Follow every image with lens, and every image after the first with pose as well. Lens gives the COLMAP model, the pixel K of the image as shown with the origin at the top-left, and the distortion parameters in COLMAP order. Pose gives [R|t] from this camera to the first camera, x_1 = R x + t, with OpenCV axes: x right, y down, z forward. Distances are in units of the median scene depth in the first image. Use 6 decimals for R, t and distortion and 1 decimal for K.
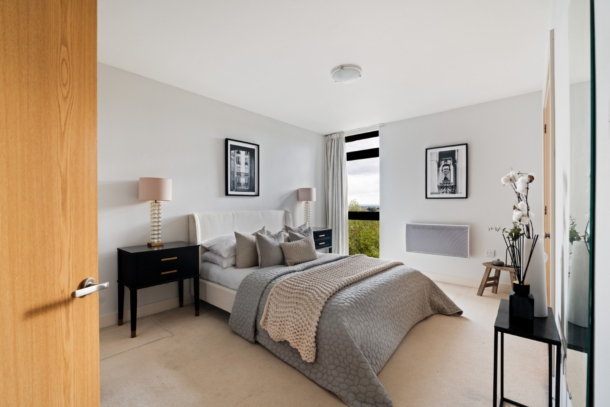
lens RADIAL K [[265.4, 0, 306.4], [0, 265.4, 207.6], [0, 0, 1]] dist [-0.015807, 0.000583]
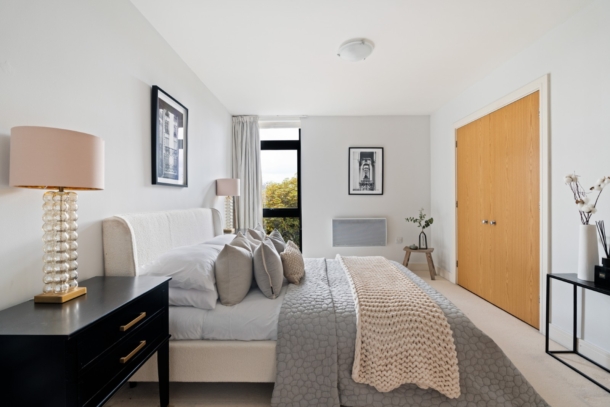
lens RADIAL K [[265.4, 0, 304.7], [0, 265.4, 201.7], [0, 0, 1]] dist [-0.015807, 0.000583]
pose [[0.764114, -0.002327, 0.645078, -0.397799], [0.007794, 0.999954, -0.005625, -0.000475], [-0.645035, 0.009326, 0.764096, 0.324343]]
